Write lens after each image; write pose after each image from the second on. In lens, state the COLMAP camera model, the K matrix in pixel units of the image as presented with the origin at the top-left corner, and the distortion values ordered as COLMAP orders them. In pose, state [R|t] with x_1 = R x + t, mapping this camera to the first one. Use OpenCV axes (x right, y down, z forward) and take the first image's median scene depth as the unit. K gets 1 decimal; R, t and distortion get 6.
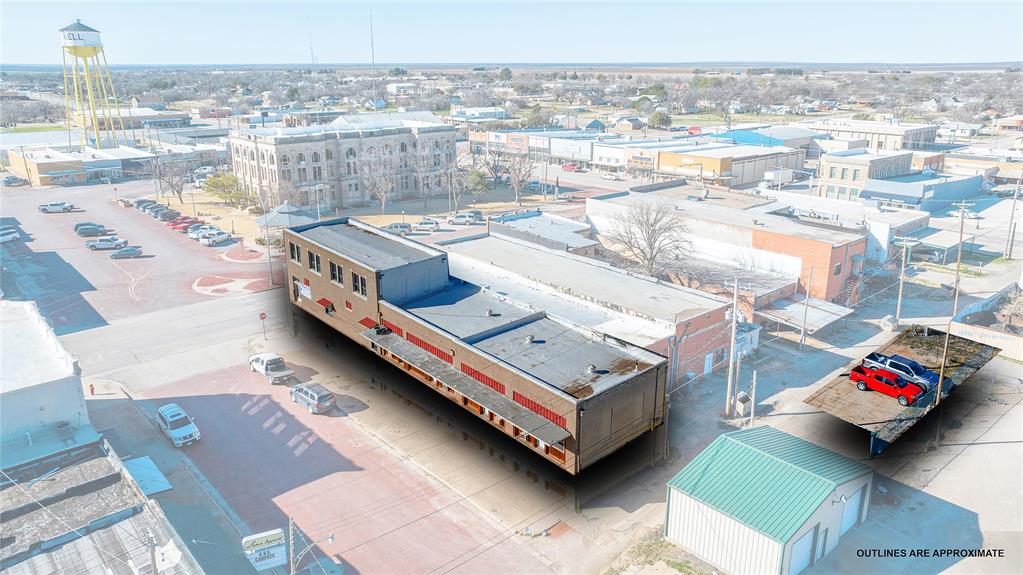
lens RADIAL K [[723.3, 0, 511.5], [0, 723.3, 287.5], [0, 0, 1]] dist [-0.014479, 0.000865]
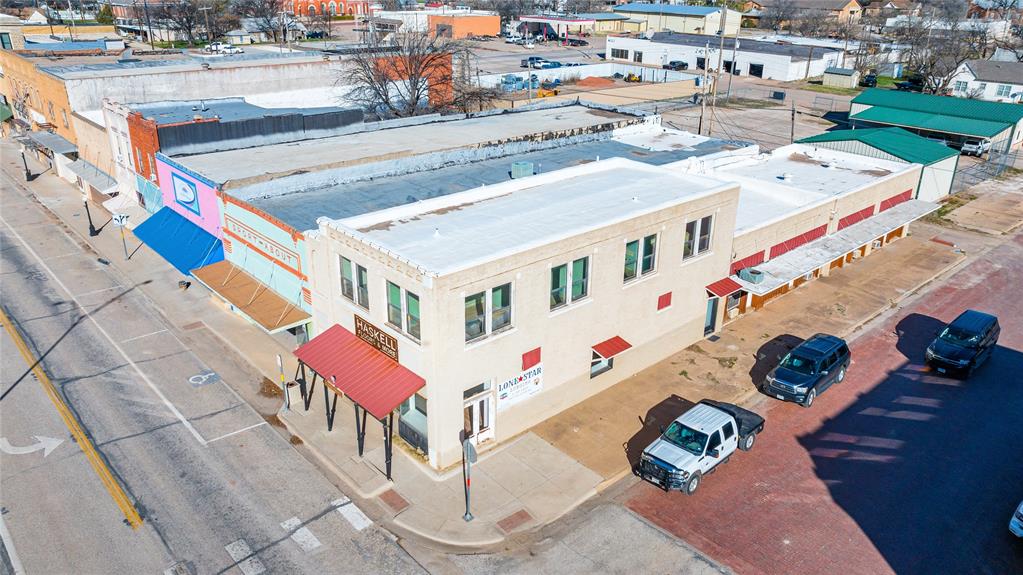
lens RADIAL K [[746.0, 0, 511.5], [0, 746.0, 287.5], [0, 0, 1]] dist [-0.007714, 0.001887]
pose [[-0.020437, -0.388408, 0.921261, -0.335169], [0.281014, 0.882075, 0.378121, -0.077161], [-0.959486, 0.266614, 0.091121, 0.507700]]
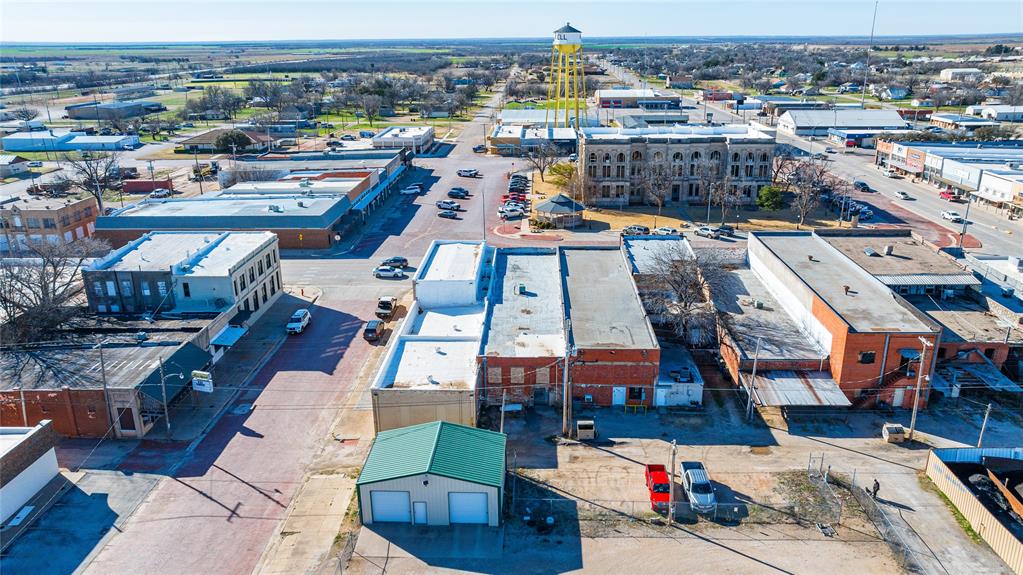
lens RADIAL K [[723.3, 0, 511.5], [0, 723.3, 287.5], [0, 0, 1]] dist [-0.014479, 0.000865]
pose [[0.729563, 0.220646, -0.647344, 0.392240], [-0.199058, 0.974056, 0.107666, -0.066970], [0.654305, 0.050310, 0.754556, 0.023402]]
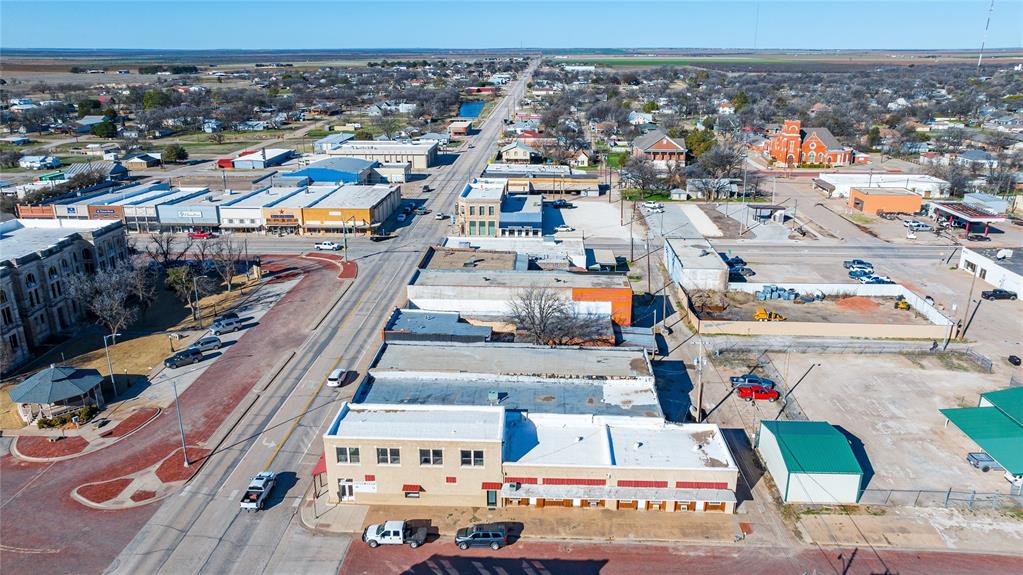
lens RADIAL K [[723.3, 0, 511.5], [0, 723.3, 287.5], [0, 0, 1]] dist [-0.014479, 0.000865]
pose [[0.695632, -0.227329, 0.681482, -0.412141], [0.216444, 0.970855, 0.102920, -0.149868], [-0.685017, 0.075908, 0.724561, 0.049907]]
